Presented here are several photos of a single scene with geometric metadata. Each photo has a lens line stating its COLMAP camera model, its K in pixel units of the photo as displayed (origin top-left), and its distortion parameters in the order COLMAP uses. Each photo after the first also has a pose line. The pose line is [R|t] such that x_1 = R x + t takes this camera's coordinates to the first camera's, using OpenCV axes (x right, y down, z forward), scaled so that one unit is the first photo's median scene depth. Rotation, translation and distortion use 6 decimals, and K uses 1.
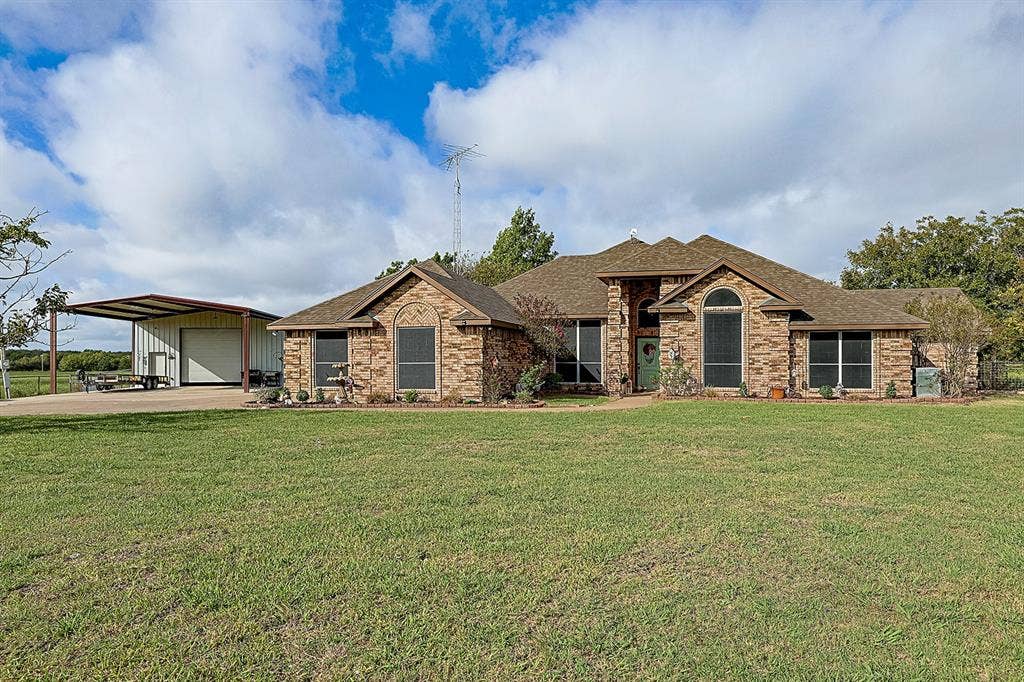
lens RADIAL K [[622.9, 0, 531.8], [0, 622.9, 357.0], [0, 0, 1]] dist [-0.004335, -0.001809]
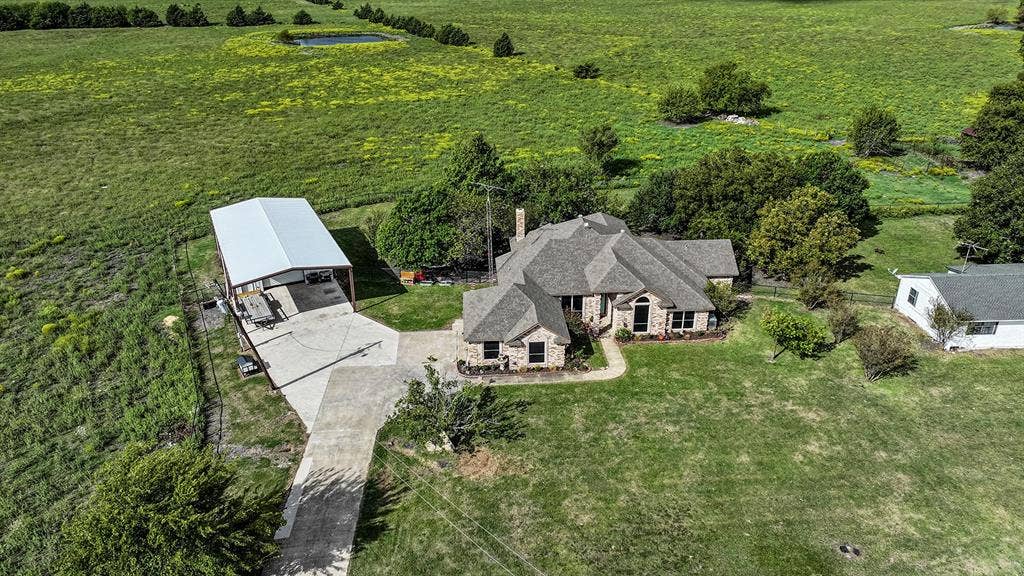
lens RADIAL K [[729.9, 0, 514.9], [0, 729.9, 295.0], [0, 0, 1]] dist [0.003157, 0.009109]
pose [[0.949328, -0.142465, 0.280144, -0.973346], [0.003163, 0.895646, 0.444756, -1.392985], [-0.314272, -0.421334, 0.850712, -1.276072]]
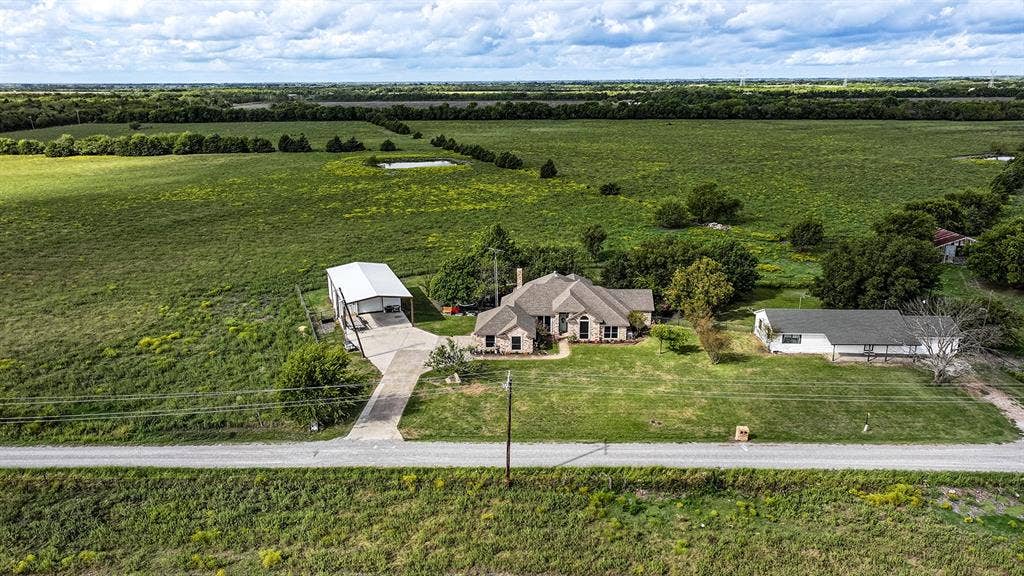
lens RADIAL K [[749.8, 0, 507.5], [0, 749.8, 286.1], [0, 0, 1]] dist [0.003860, 0.001092]
pose [[0.977365, -0.068704, 0.200091, -1.140713], [0.009620, 0.959253, 0.282383, -1.673502], [-0.211339, -0.274067, 0.938202, -3.400788]]
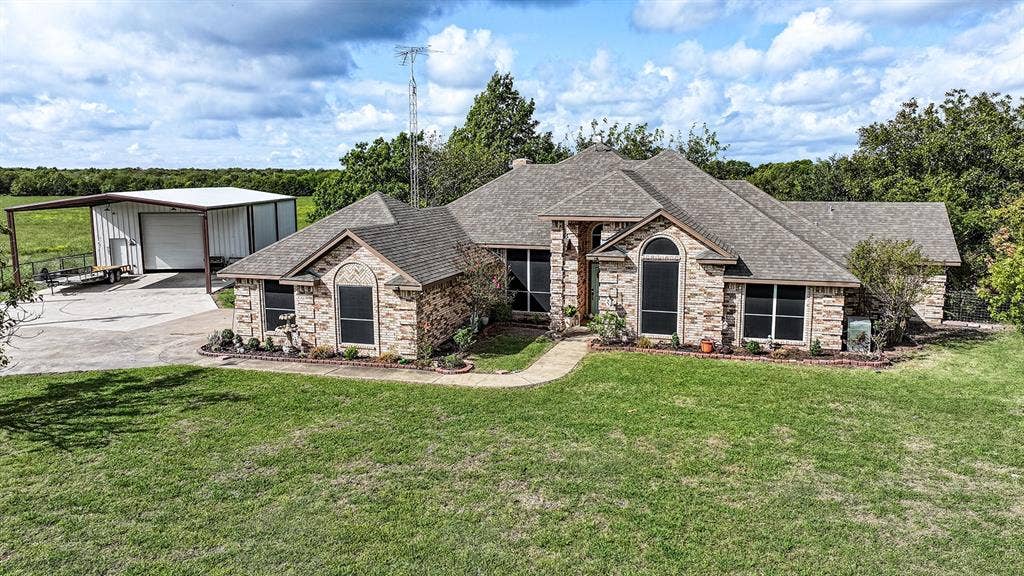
lens RADIAL K [[729.9, 0, 511.7], [0, 729.9, 288.6], [0, 0, 1]] dist [0.003157, 0.009109]
pose [[0.998464, 0.005394, -0.055147, 0.132582], [0.003704, 0.986526, 0.163564, -0.221310], [0.055286, -0.163517, 0.984990, -0.177342]]
